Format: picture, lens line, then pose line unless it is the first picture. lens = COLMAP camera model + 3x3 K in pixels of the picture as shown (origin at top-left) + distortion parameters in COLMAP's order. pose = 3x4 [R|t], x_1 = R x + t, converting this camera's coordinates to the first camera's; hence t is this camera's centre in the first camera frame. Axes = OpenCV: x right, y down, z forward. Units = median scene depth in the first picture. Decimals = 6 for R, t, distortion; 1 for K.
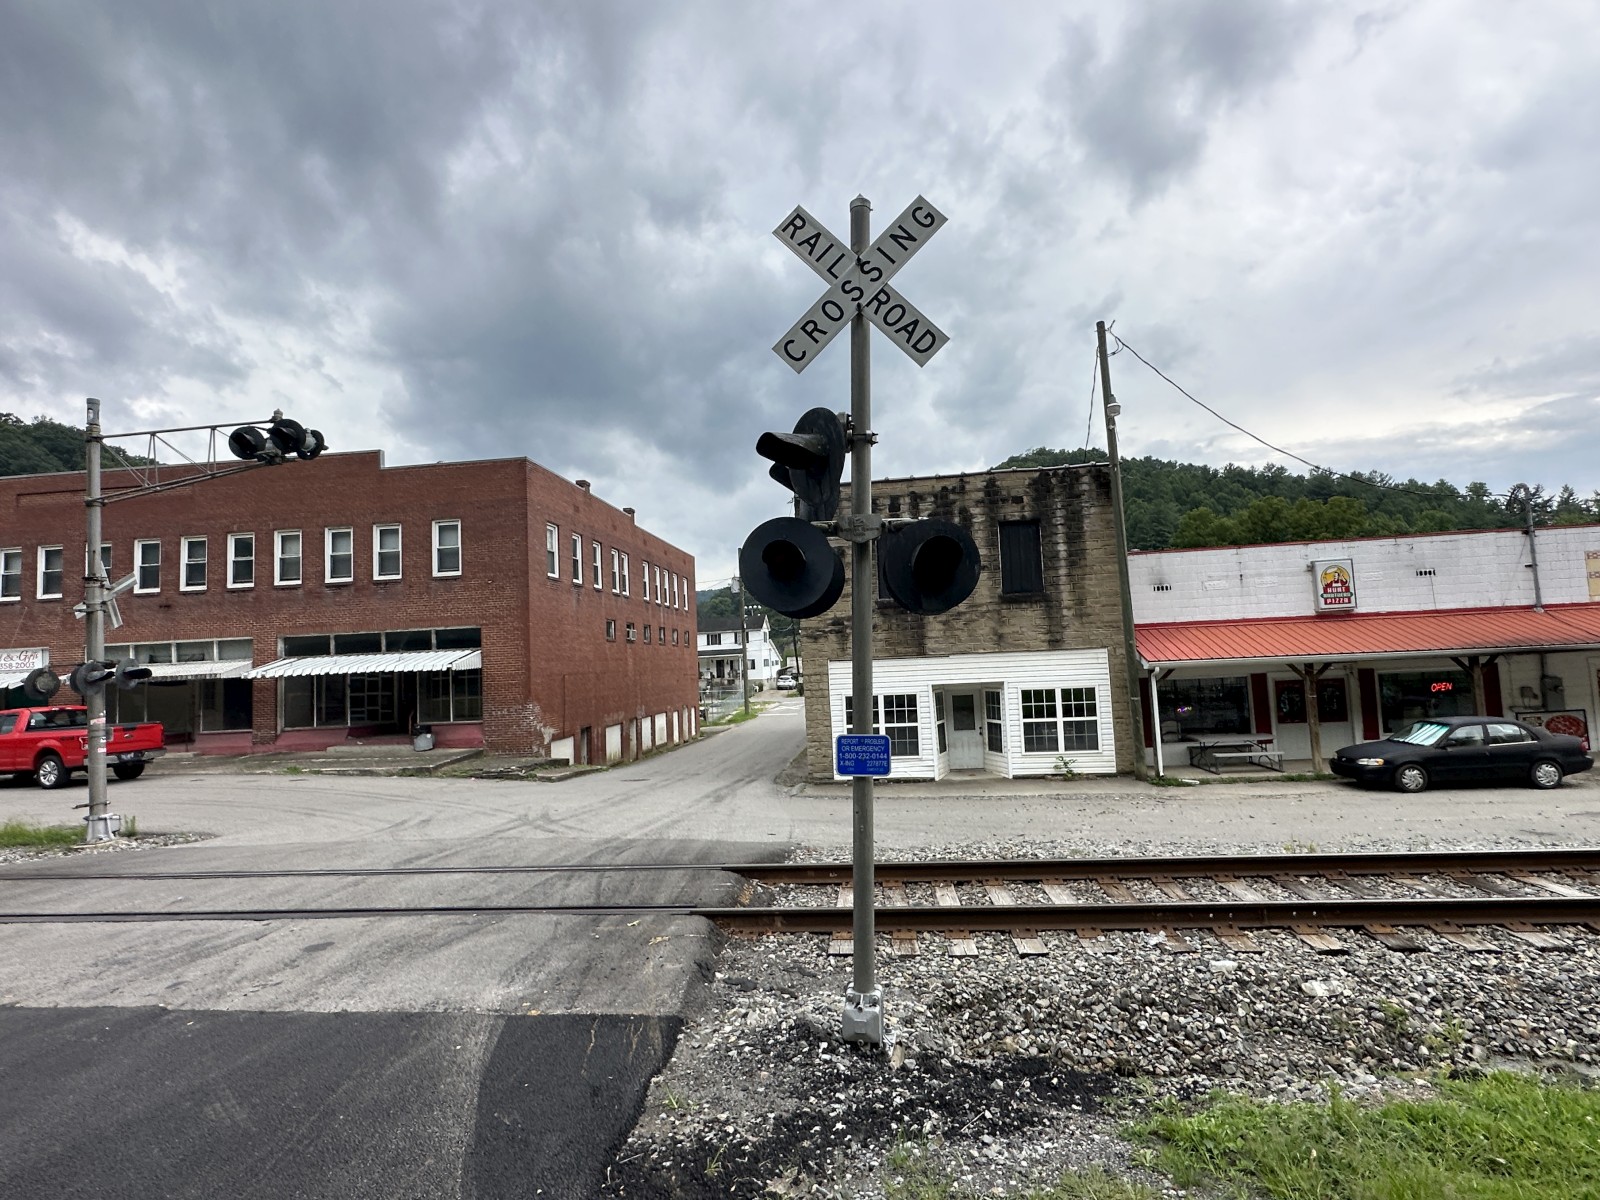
lens RADIAL K [[808.9, 0, 800.0], [0, 808.9, 600.0], [0, 0, 1]] dist [-0.013301, 0.002356]
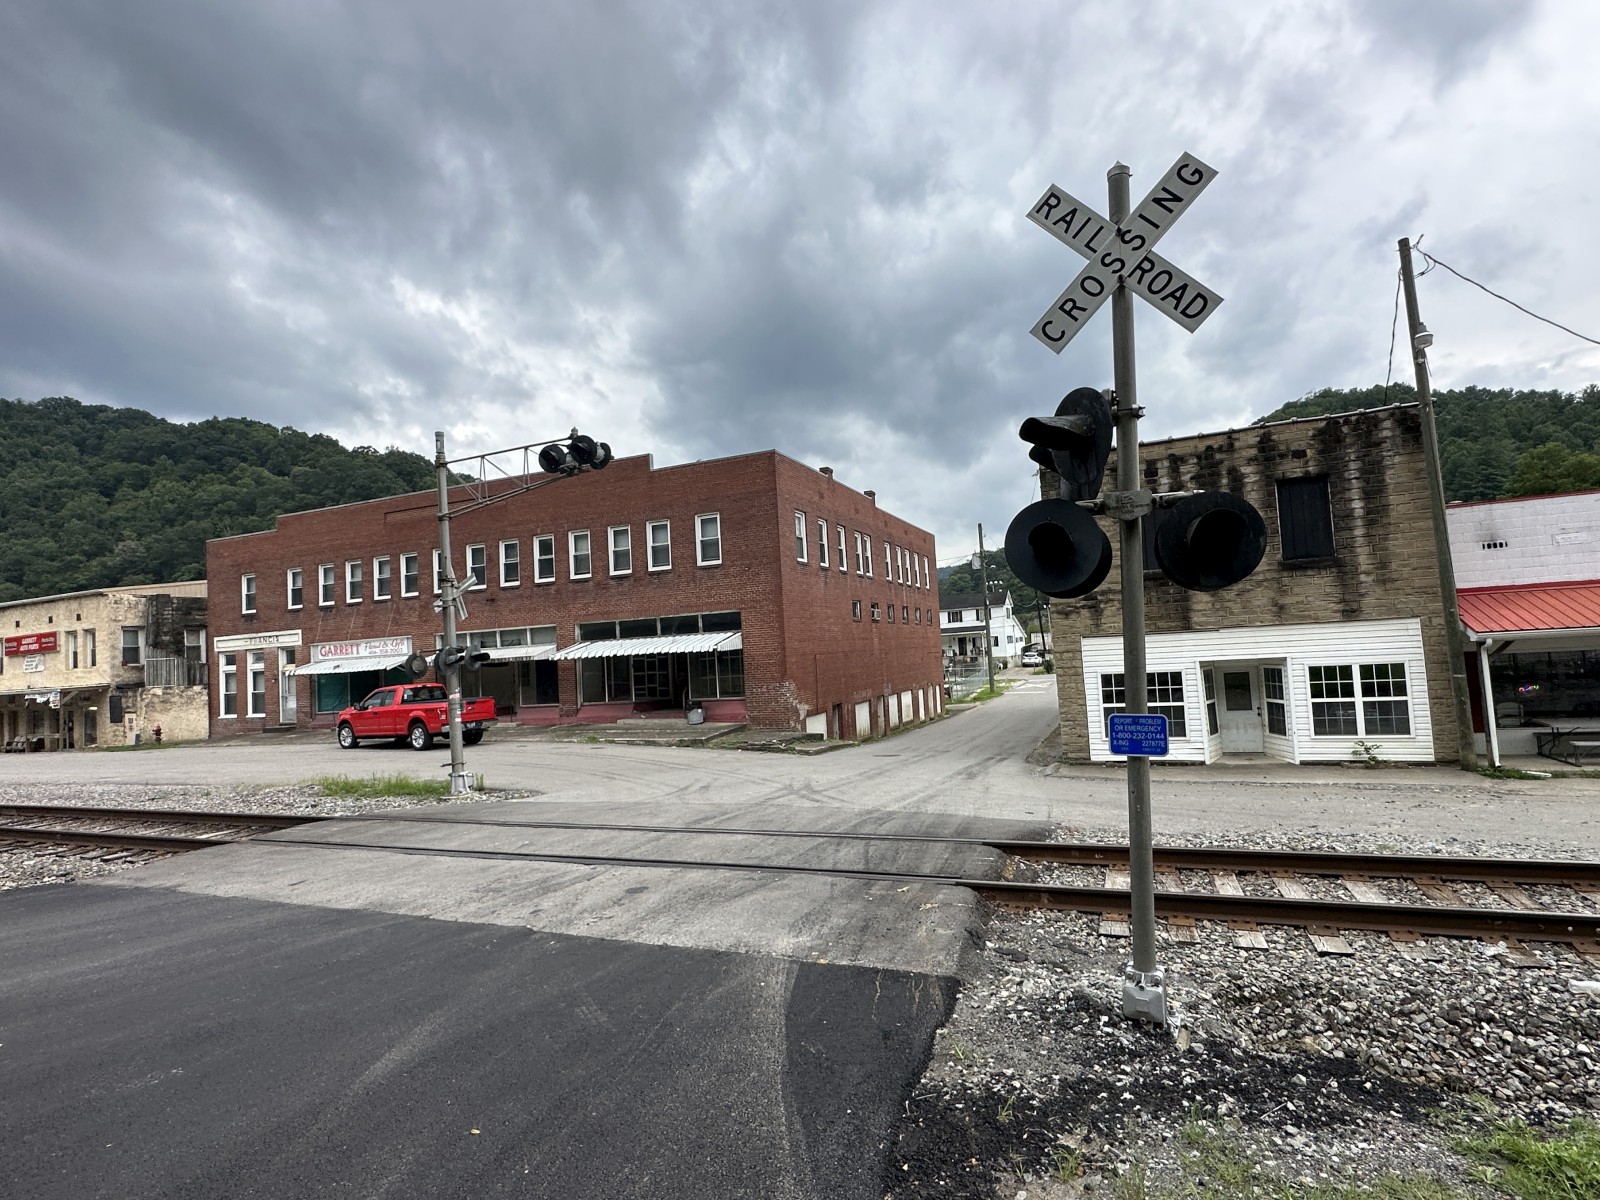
lens RADIAL K [[808.9, 0, 800.0], [0, 808.9, 600.0], [0, 0, 1]] dist [-0.013301, 0.002356]
pose [[0.957229, -0.028250, -0.287948, -0.008404], [0.036158, 0.999100, 0.022180, -0.002827], [0.287062, -0.031643, 0.957389, -0.017158]]
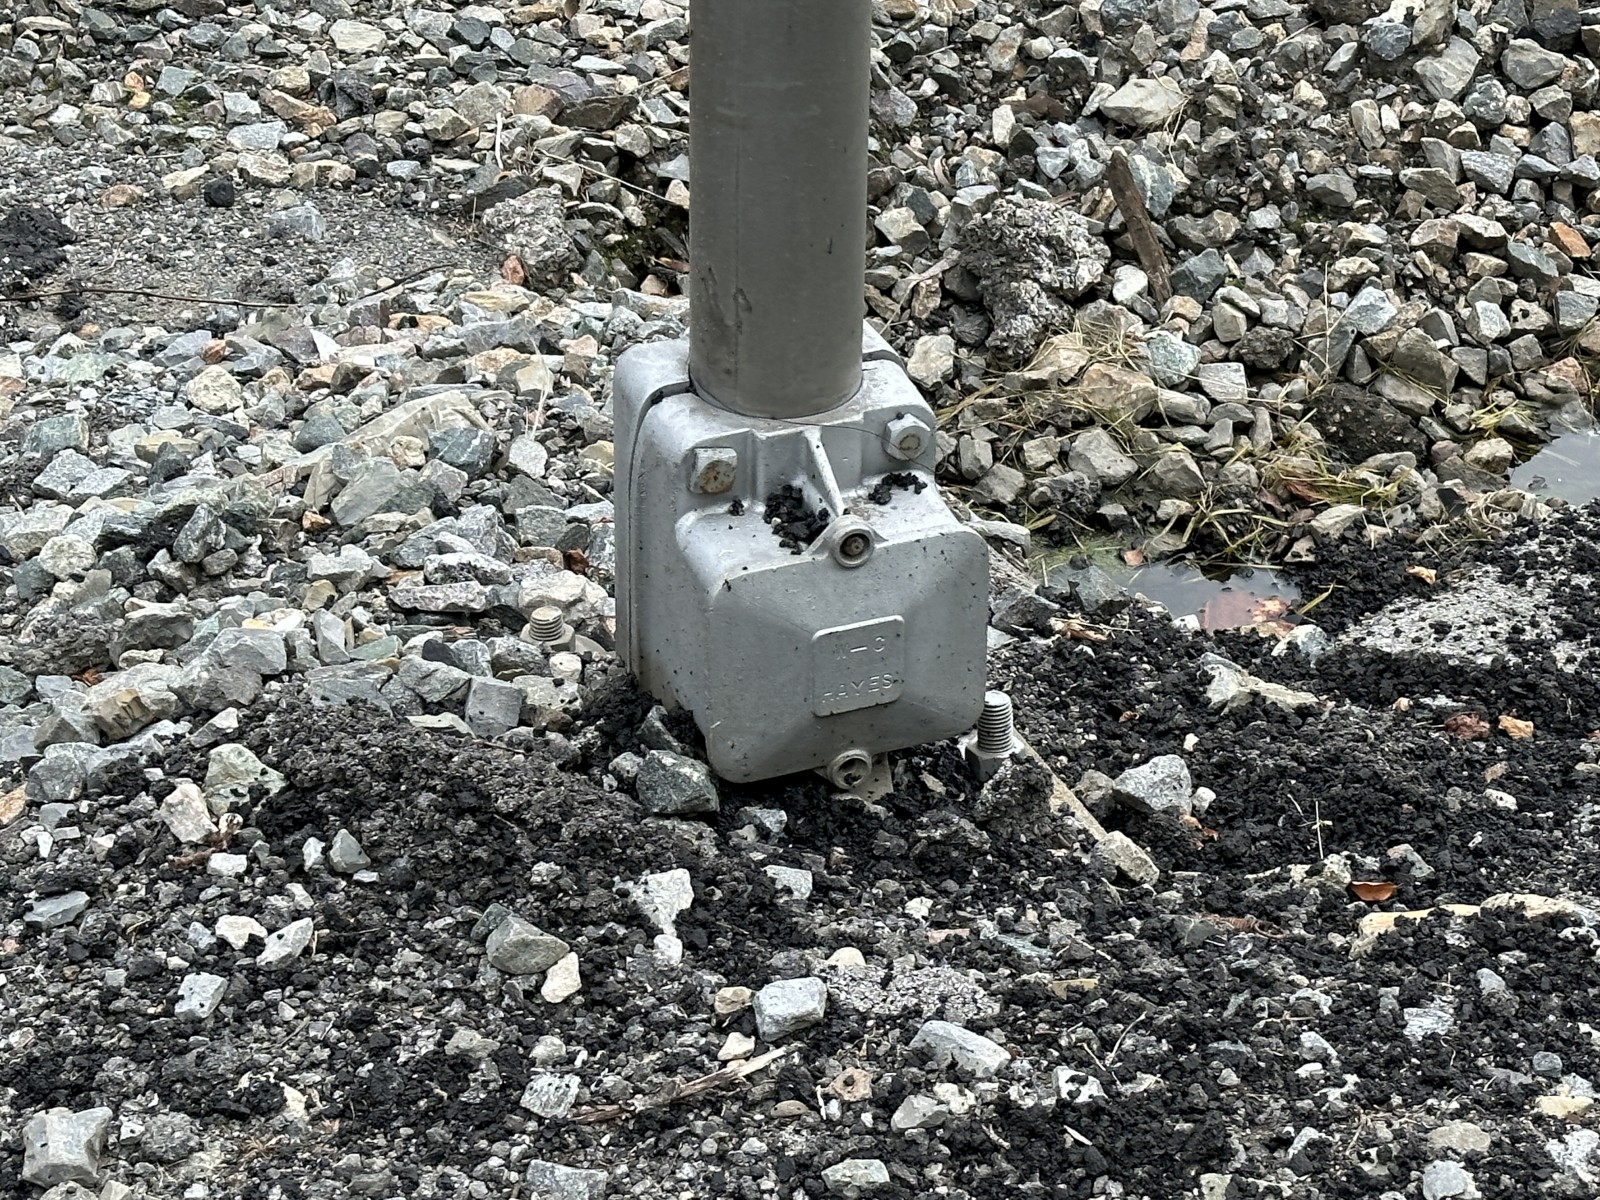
lens RADIAL K [[3593.3, 0, 800.0], [0, 3593.3, 600.0], [0, 0, 1]] dist [0.086695, 0.333050]
pose [[0.835753, -0.270686, 0.477751, -0.053752], [-0.070258, 0.810188, 0.581944, 0.055907], [-0.544593, -0.519927, 0.658099, 0.180086]]
